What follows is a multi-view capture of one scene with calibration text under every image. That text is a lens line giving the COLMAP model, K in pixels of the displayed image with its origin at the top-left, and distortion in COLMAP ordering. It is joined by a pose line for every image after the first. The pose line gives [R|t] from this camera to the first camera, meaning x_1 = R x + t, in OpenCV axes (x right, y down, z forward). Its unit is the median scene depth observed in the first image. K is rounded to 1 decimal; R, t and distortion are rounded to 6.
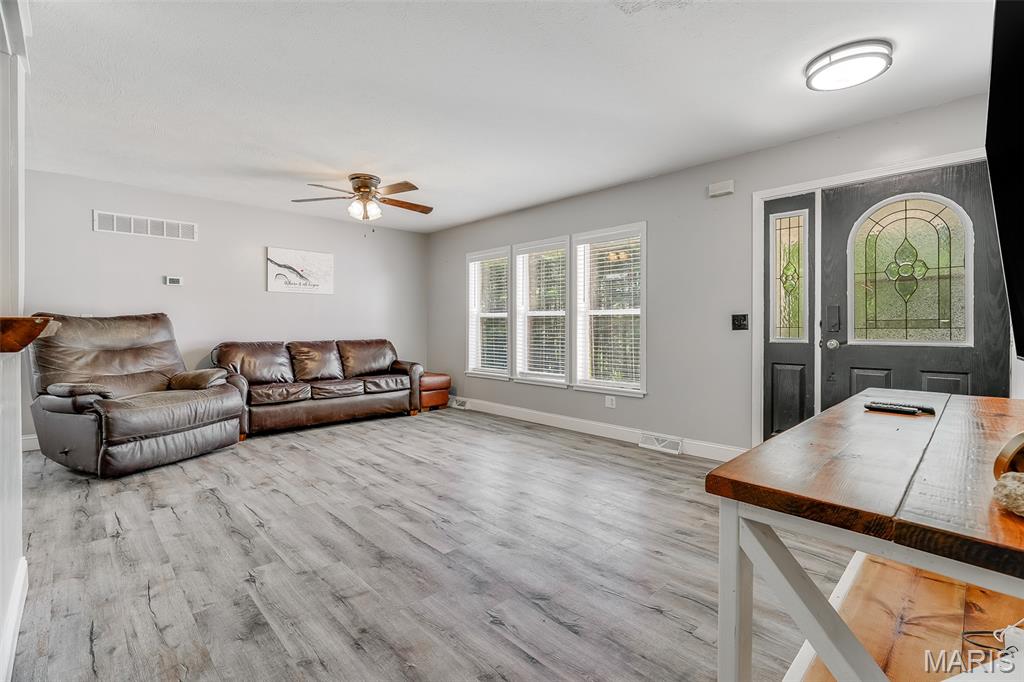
lens RADIAL K [[464.7, 0, 509.4], [0, 464.7, 325.1], [0, 0, 1]] dist [-0.000038, 0.000124]
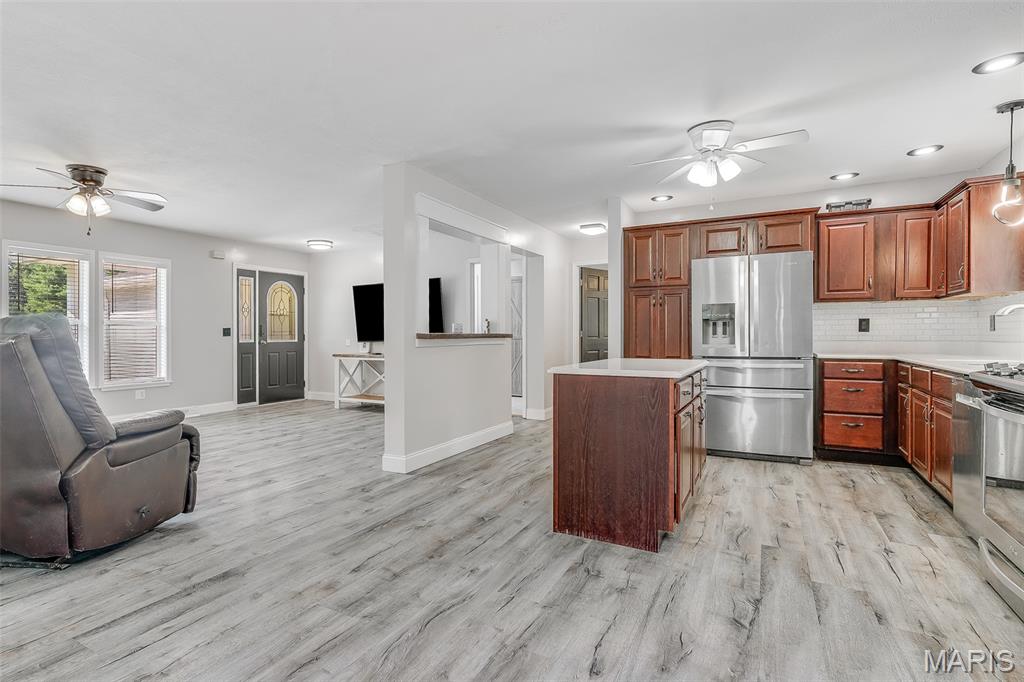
lens RADIAL K [[485.3, 0, 512.0], [0, 485.3, 341.0], [0, 0, 1]] dist [-0.001264, -0.000088]
pose [[-0.367417, -0.014476, 0.929944, -2.101852], [-0.003579, 0.999893, 0.014150, -0.003653], [-0.930049, 0.001870, -0.367430, 0.838969]]
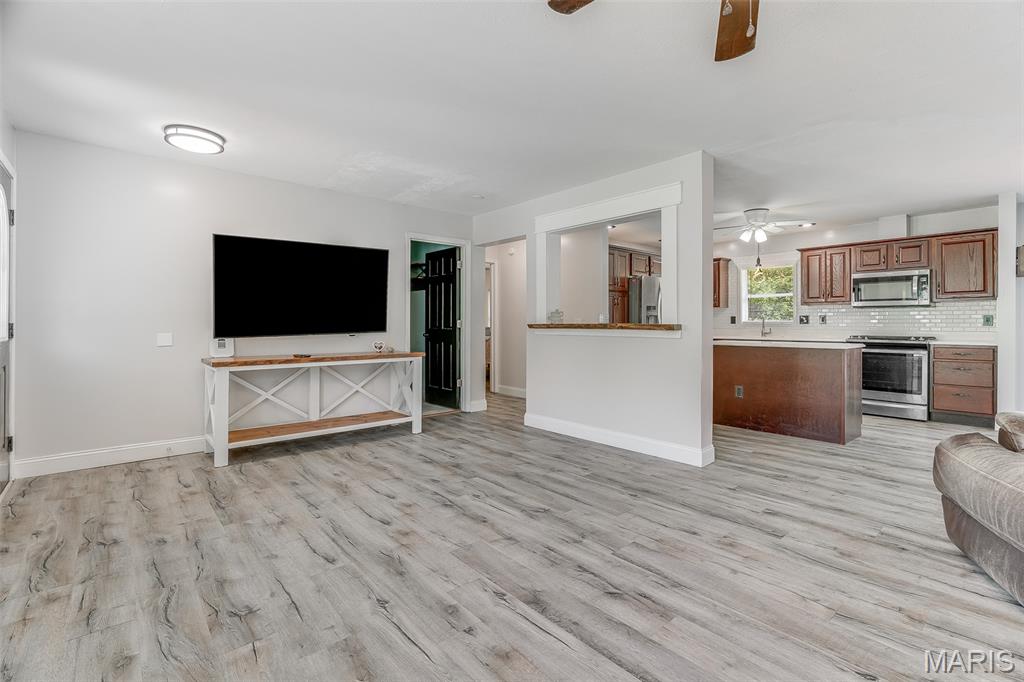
lens RADIAL K [[464.7, 0, 509.4], [0, 464.7, 325.1], [0, 0, 1]] dist [-0.000038, 0.000124]
pose [[-0.998573, -0.003510, 0.053296, -0.248902], [-0.003692, 0.999988, -0.003310, 0.005525], [-0.053283, -0.003502, -0.998573, 1.925102]]
